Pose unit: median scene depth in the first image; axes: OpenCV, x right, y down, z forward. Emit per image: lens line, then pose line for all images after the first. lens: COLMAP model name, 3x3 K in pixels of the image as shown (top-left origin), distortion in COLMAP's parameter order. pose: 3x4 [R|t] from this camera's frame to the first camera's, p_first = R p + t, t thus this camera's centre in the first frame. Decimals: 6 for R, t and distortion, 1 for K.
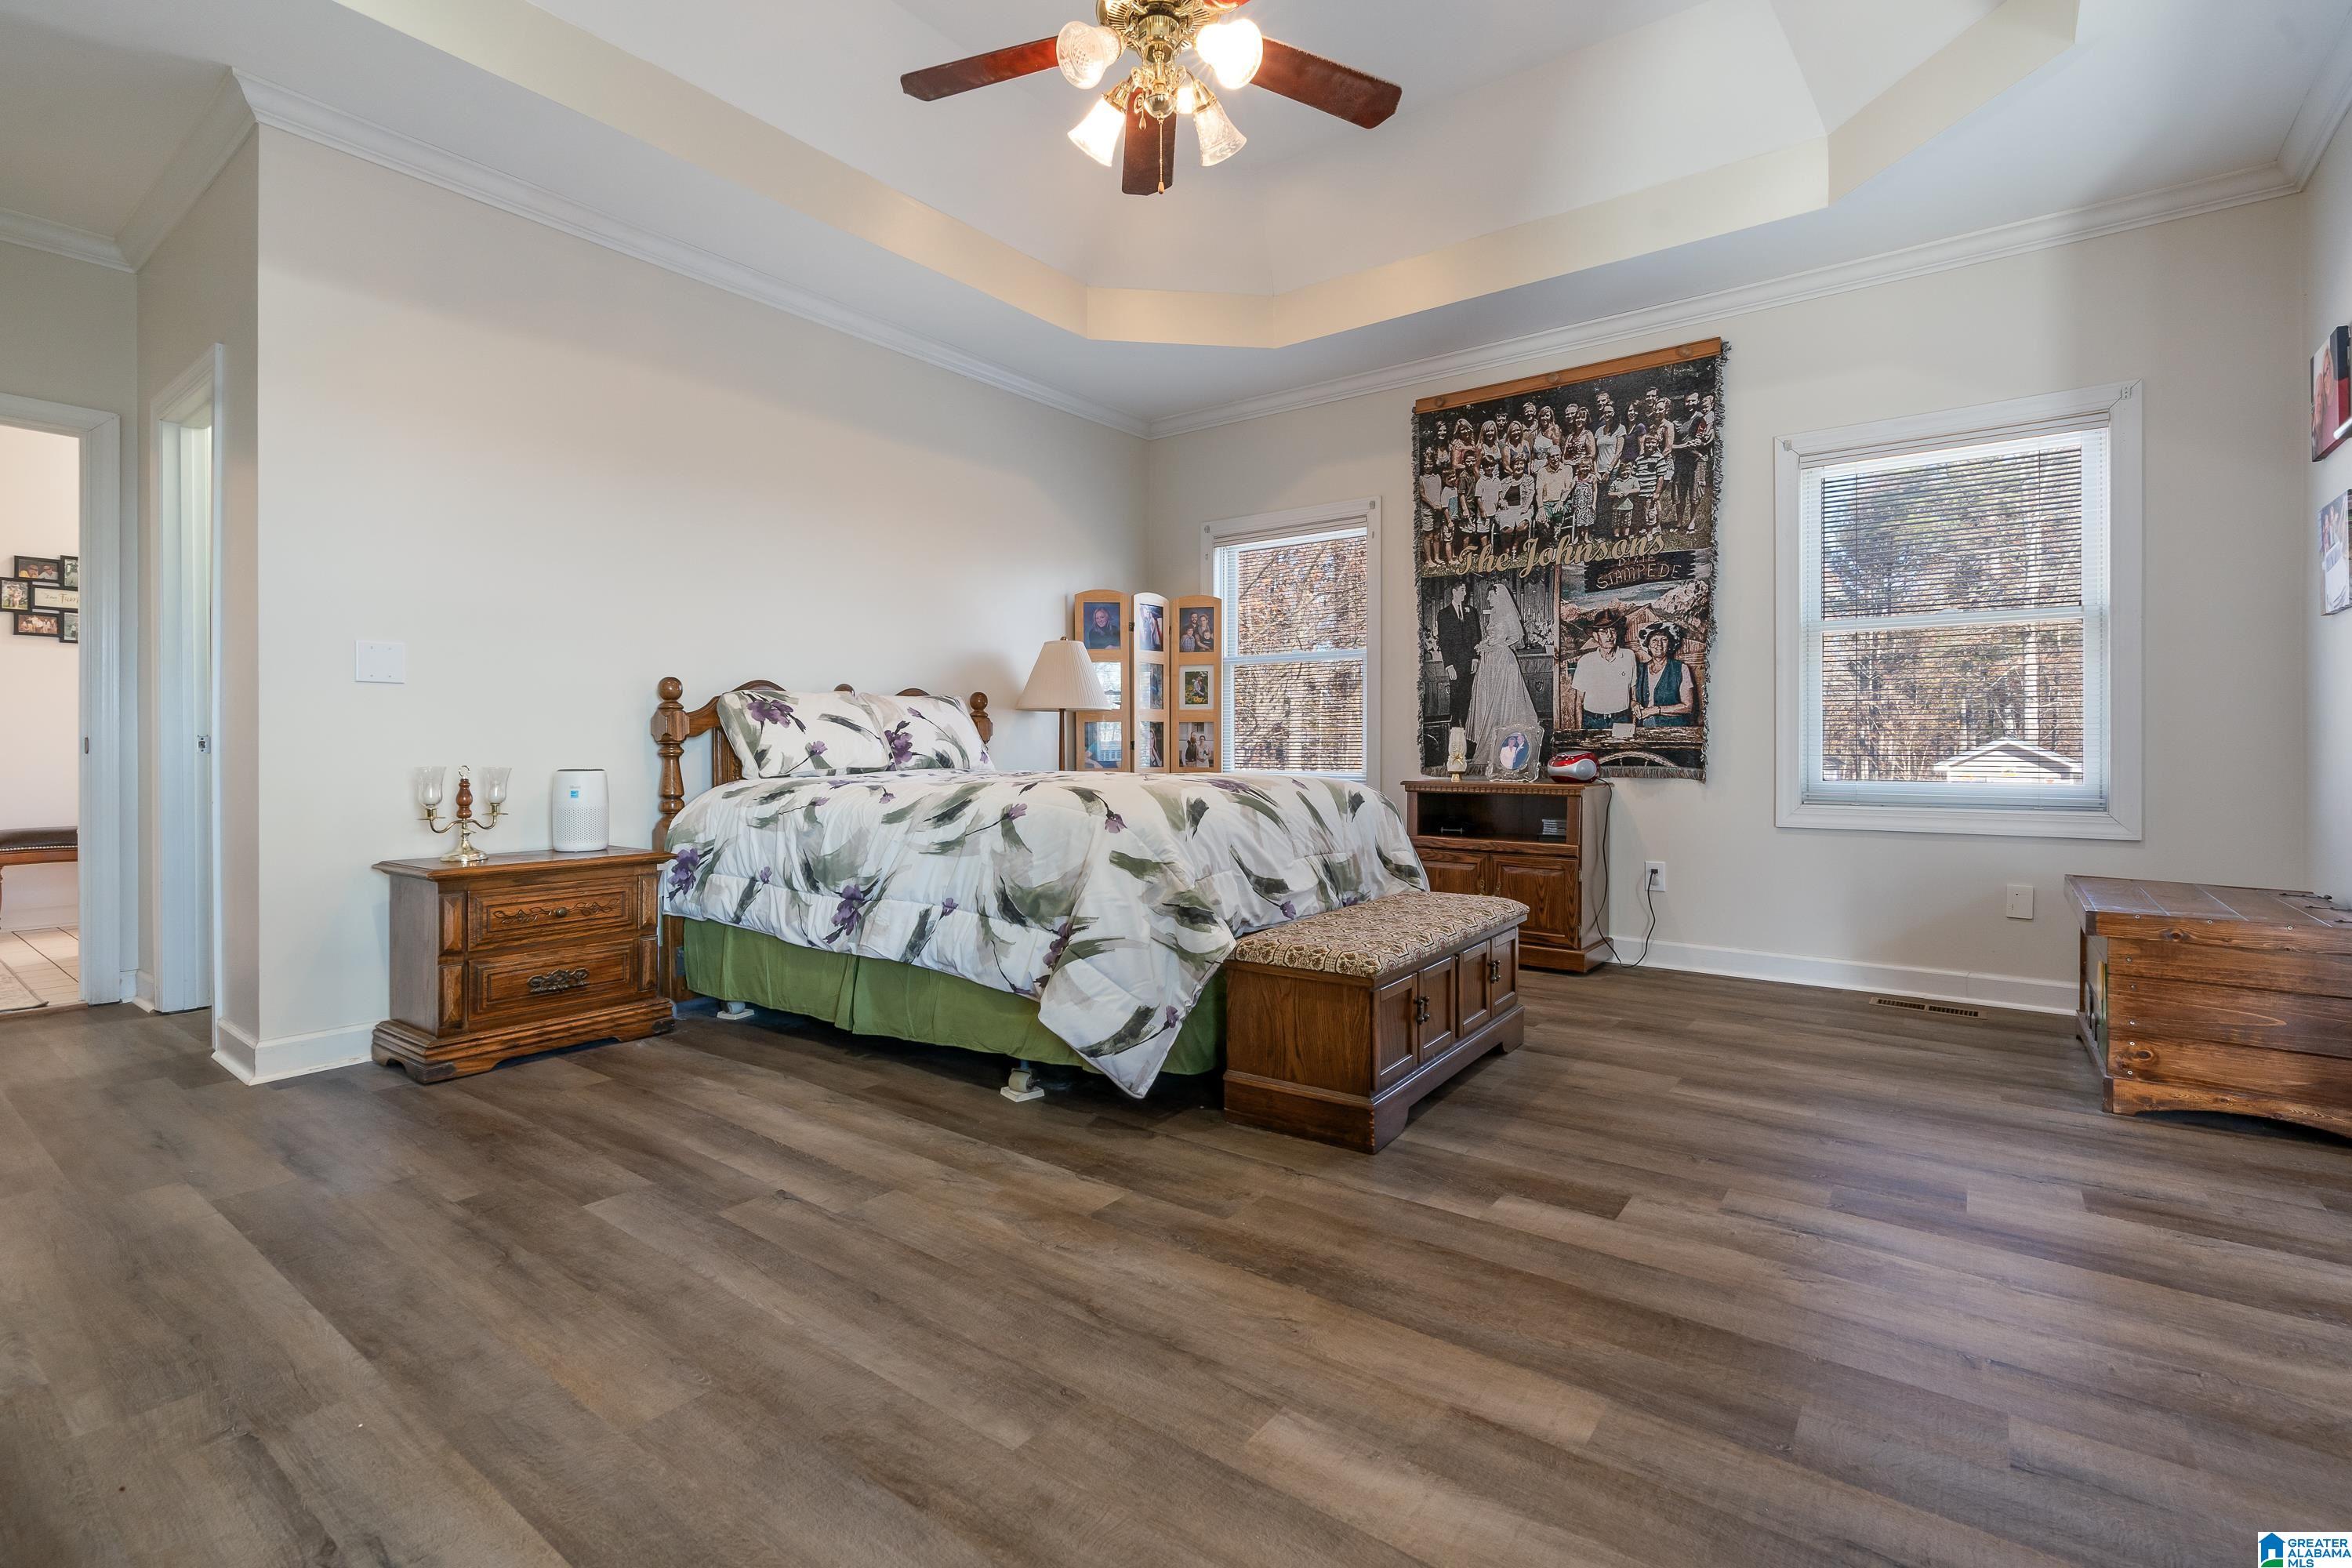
lens RADIAL K [[1067.6, 0, 1167.2], [0, 1067.6, 749.4], [0, 0, 1]] dist [-0.011812, 0.000750]
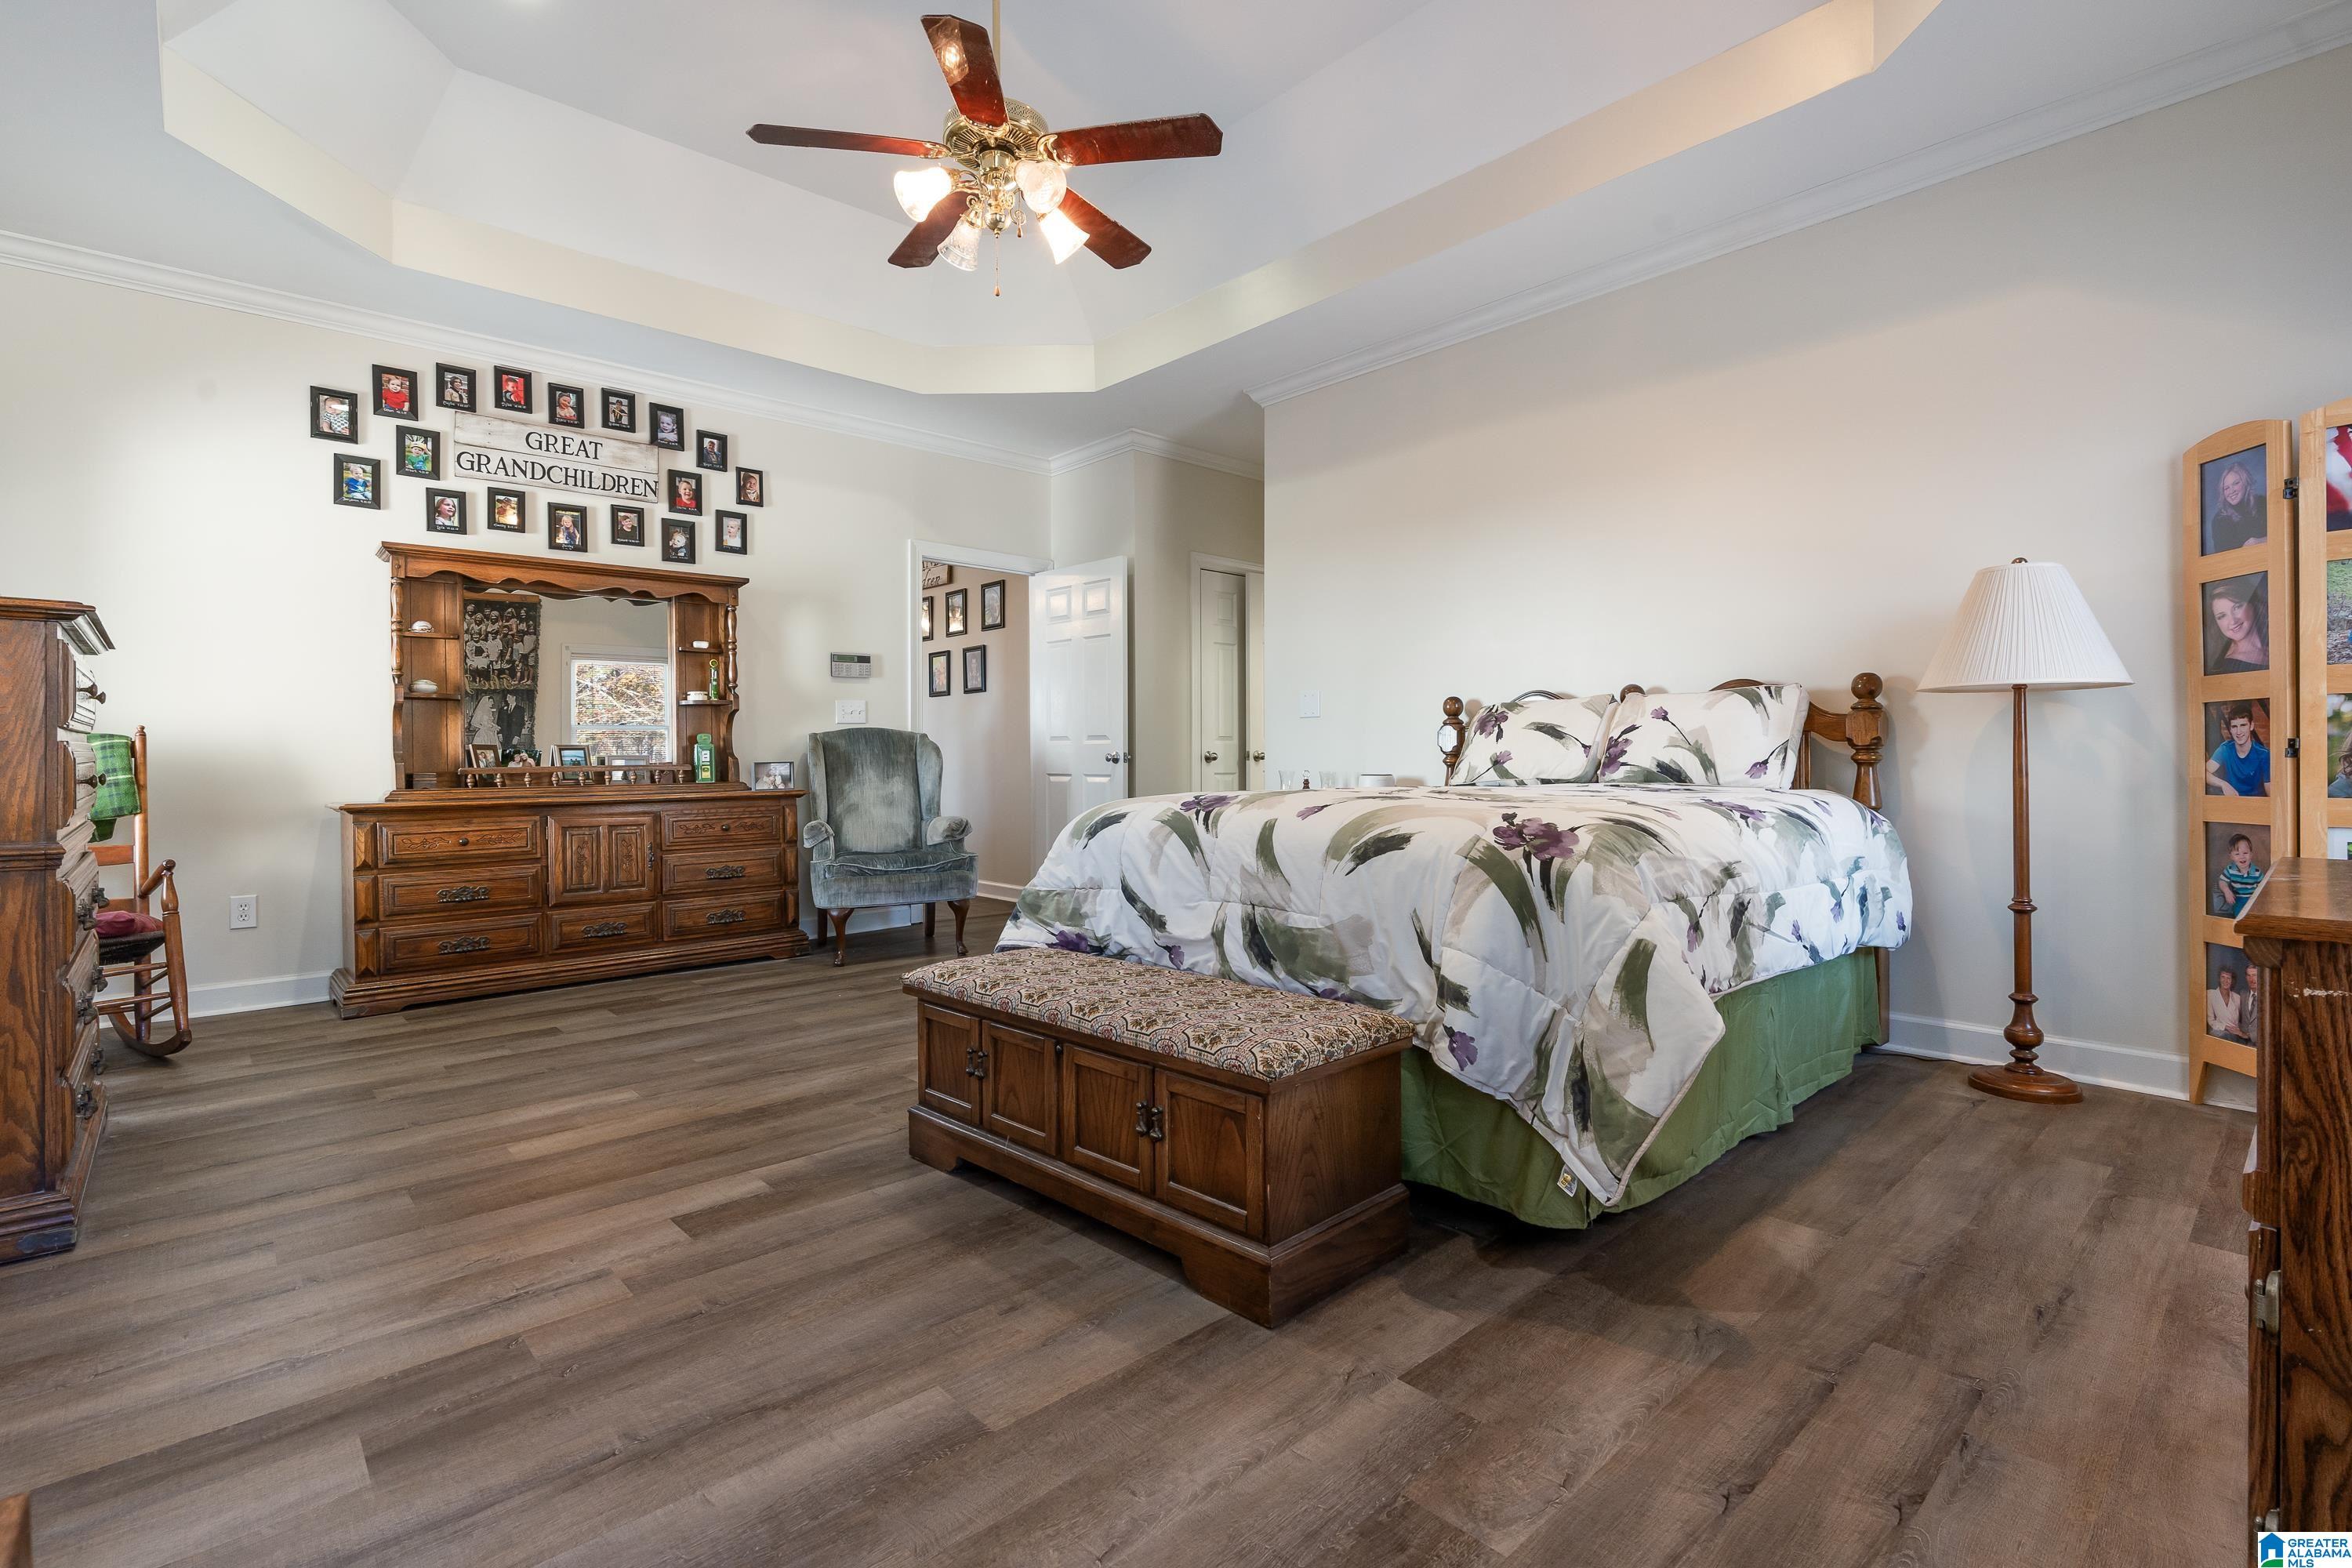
lens RADIAL K [[1067.6, 0, 1179.9], [0, 1067.6, 771.0], [0, 0, 1]] dist [-0.011812, 0.000750]
pose [[-0.165958, 0.012422, -0.986055, 1.304513], [0.007436, 0.999908, 0.011345, -0.005002], [0.986105, -0.005450, -0.166035, 1.599849]]
